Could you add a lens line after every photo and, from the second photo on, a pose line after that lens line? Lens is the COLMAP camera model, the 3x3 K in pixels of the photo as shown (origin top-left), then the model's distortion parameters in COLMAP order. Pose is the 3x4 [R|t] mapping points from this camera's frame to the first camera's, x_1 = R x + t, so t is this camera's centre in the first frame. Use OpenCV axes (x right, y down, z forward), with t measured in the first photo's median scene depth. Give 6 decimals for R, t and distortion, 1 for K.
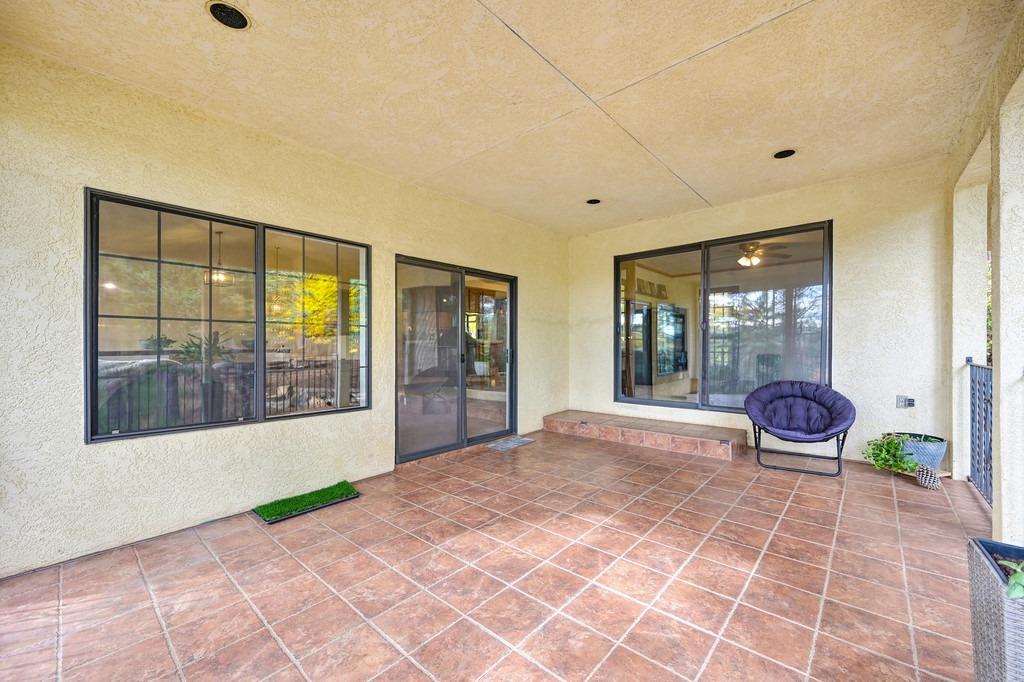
lens RADIAL K [[404.5, 0, 512.7], [0, 404.5, 343.7], [0, 0, 1]] dist [-0.000092, -0.000056]
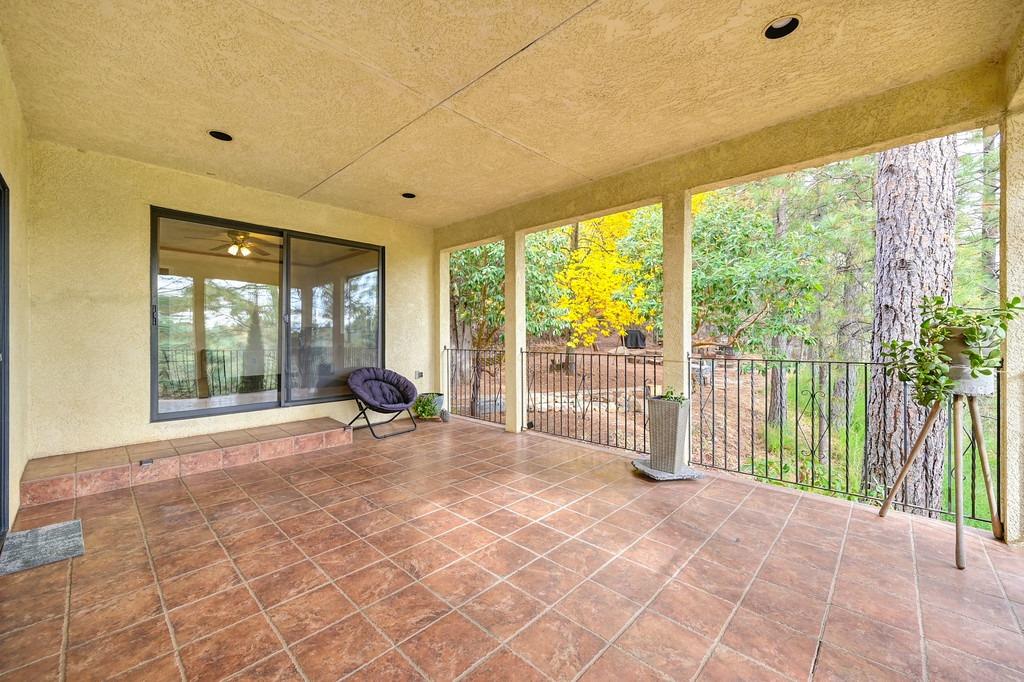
lens RADIAL K [[404.5, 0, 512.7], [0, 404.5, 343.7], [0, 0, 1]] dist [-0.000092, -0.000056]
pose [[0.037254, -0.010268, 0.999253, -0.718876], [-0.004069, 0.999937, 0.010426, 0.004147], [-0.999298, -0.004455, 0.037210, 0.674747]]
